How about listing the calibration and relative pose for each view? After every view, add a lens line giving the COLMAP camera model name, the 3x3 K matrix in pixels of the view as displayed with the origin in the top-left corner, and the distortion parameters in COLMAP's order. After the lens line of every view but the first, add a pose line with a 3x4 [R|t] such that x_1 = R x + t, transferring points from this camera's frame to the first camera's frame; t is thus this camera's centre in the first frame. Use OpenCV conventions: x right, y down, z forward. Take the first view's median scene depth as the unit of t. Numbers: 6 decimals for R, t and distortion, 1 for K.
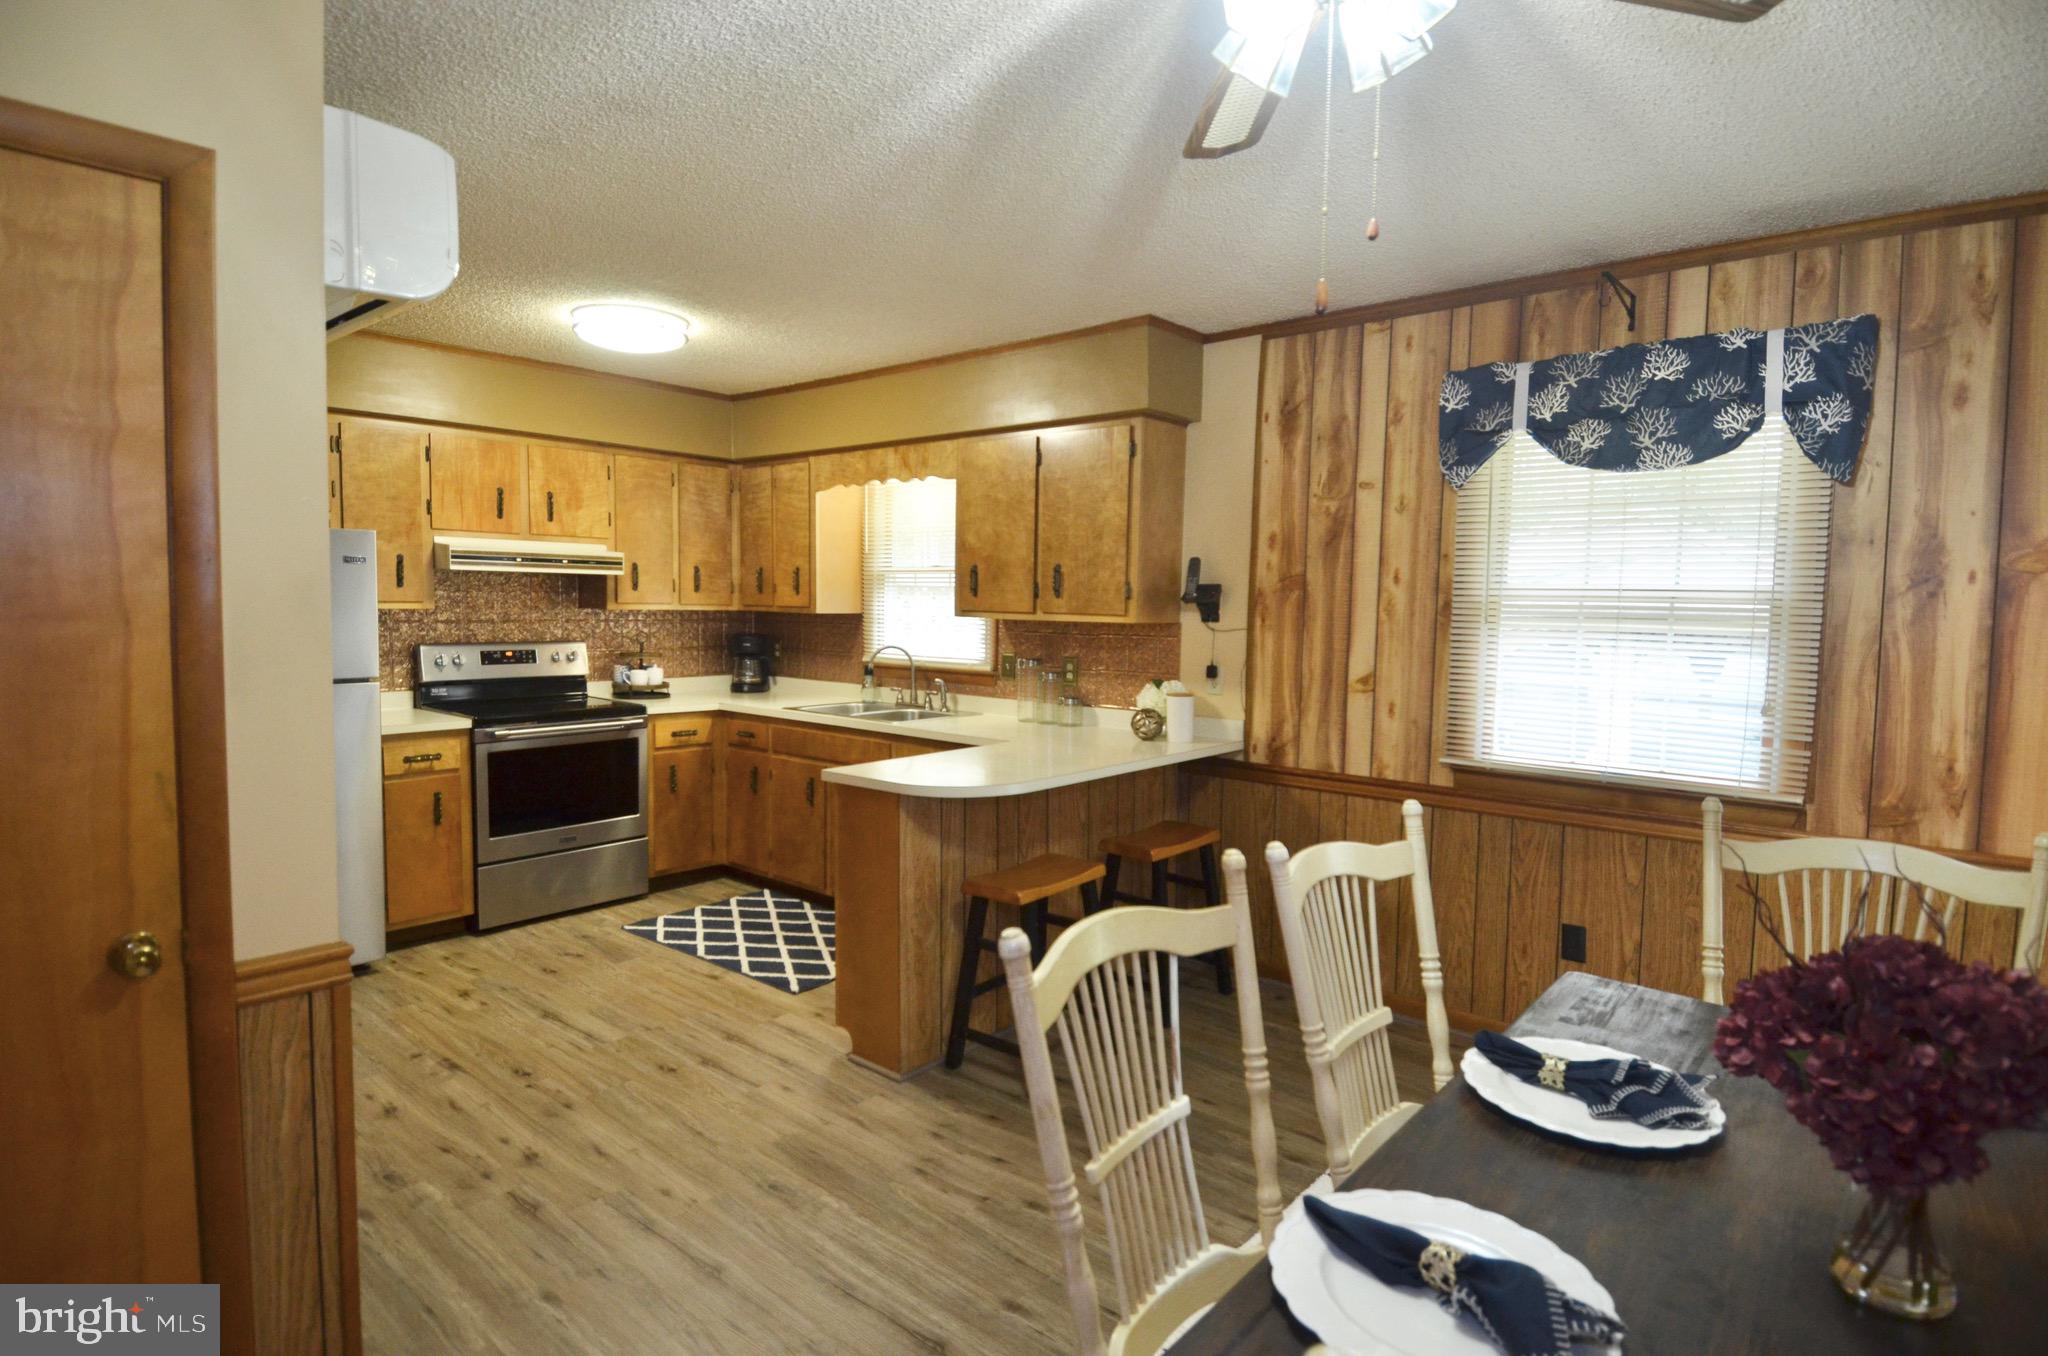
lens RADIAL K [[1077.6, 0, 1049.9], [0, 1077.6, 681.3], [0, 0, 1]] dist [0.039002, -0.040310]
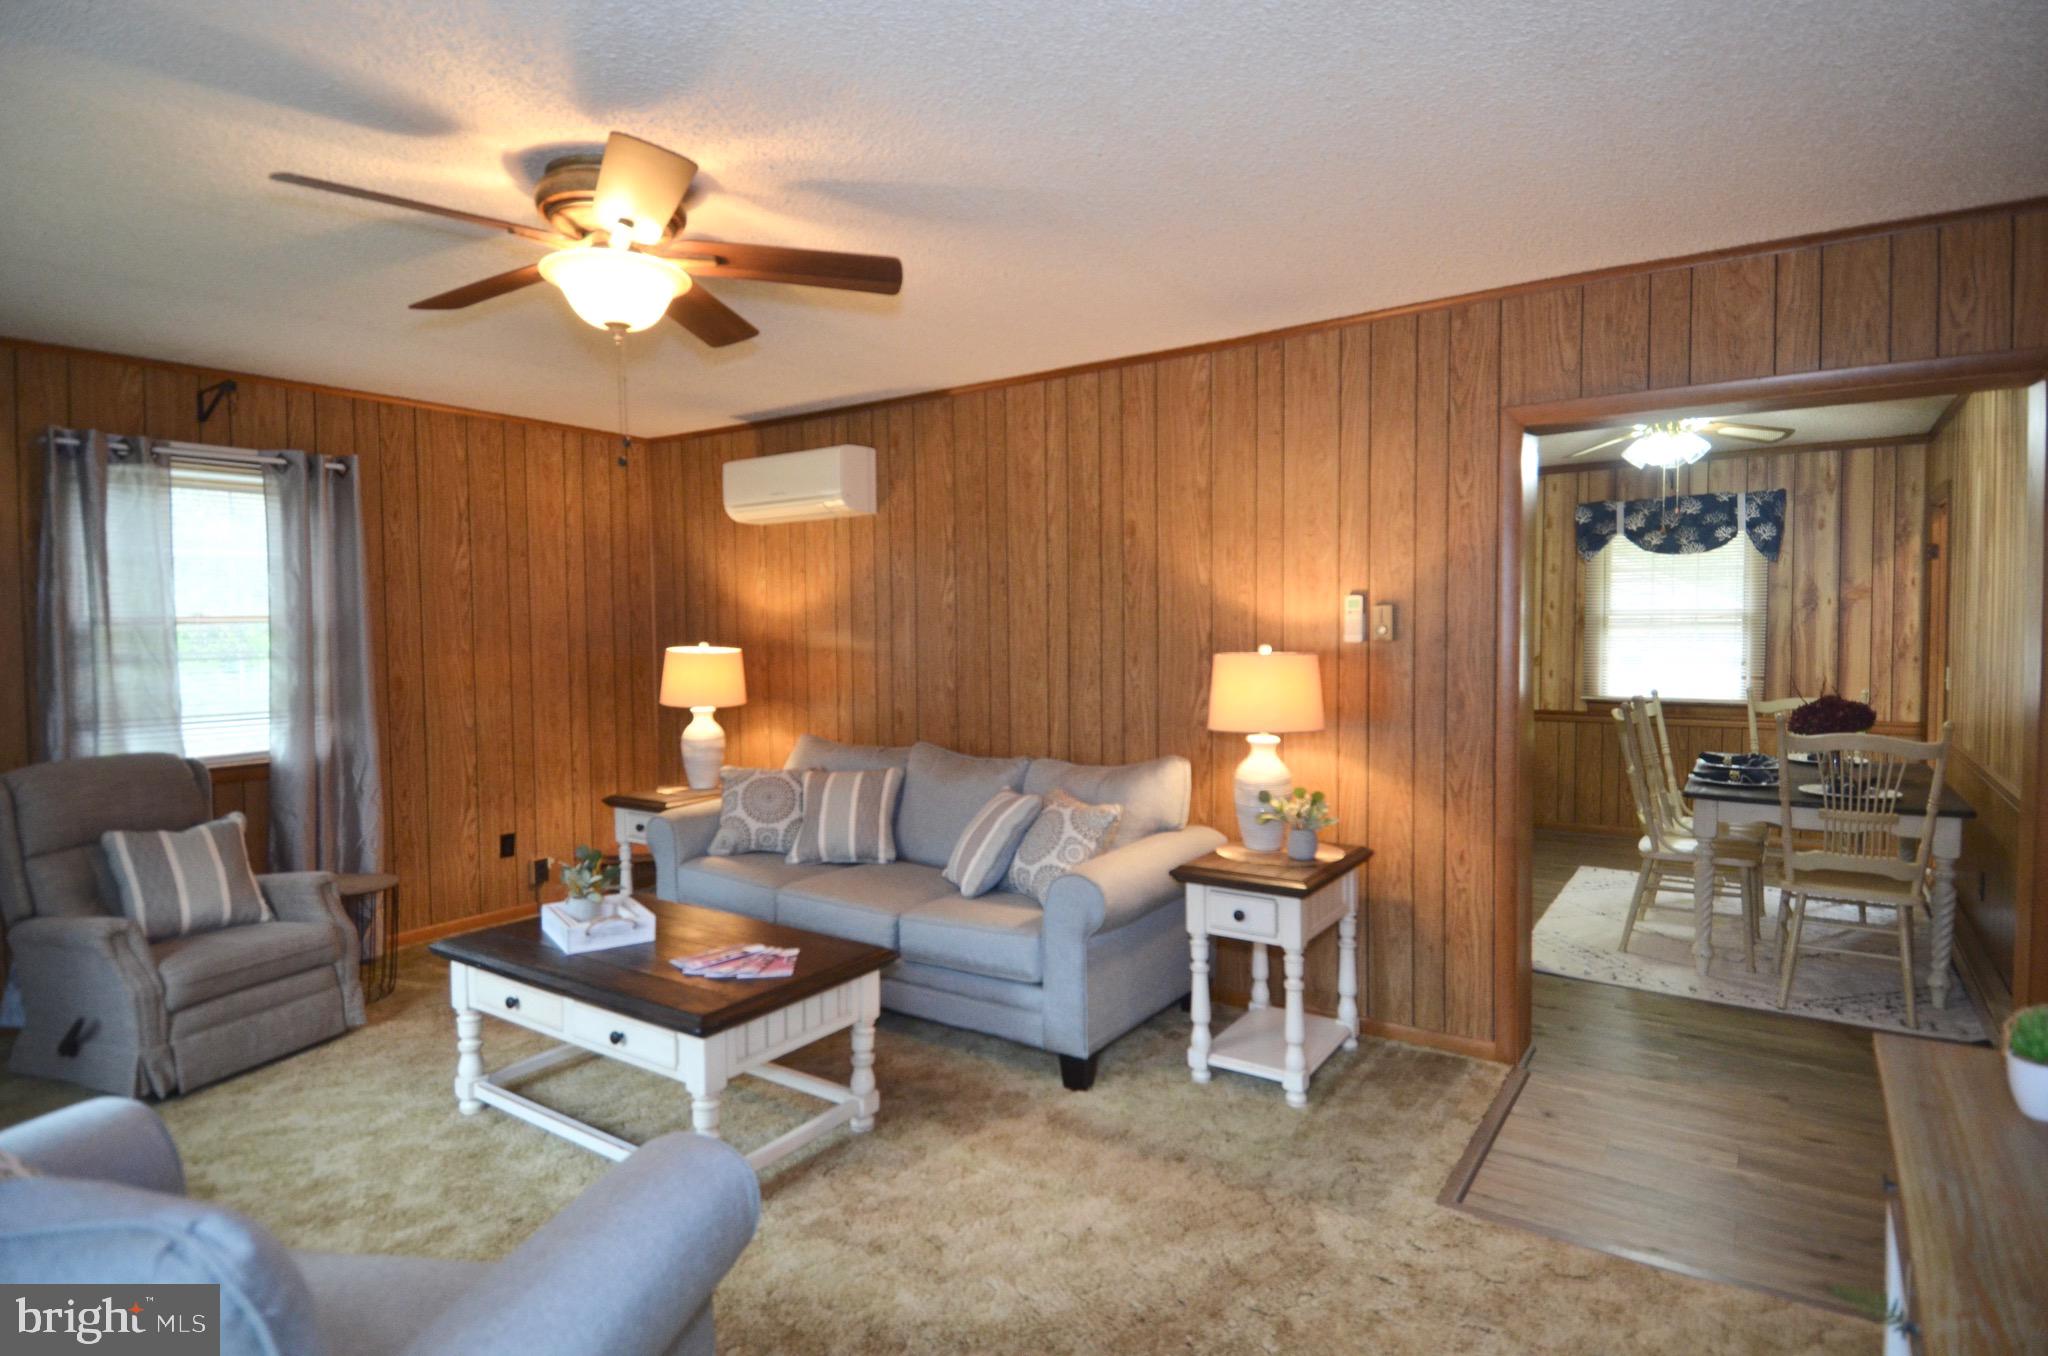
lens RADIAL K [[1077.6, 0, 1043.3], [0, 1077.6, 680.9], [0, 0, 1]] dist [0.039002, -0.040310]
pose [[0.994554, -0.028740, 0.100179, -0.680093], [0.031336, 0.999210, -0.024430, 0.050393], [-0.099398, 0.027436, 0.994669, -0.733074]]
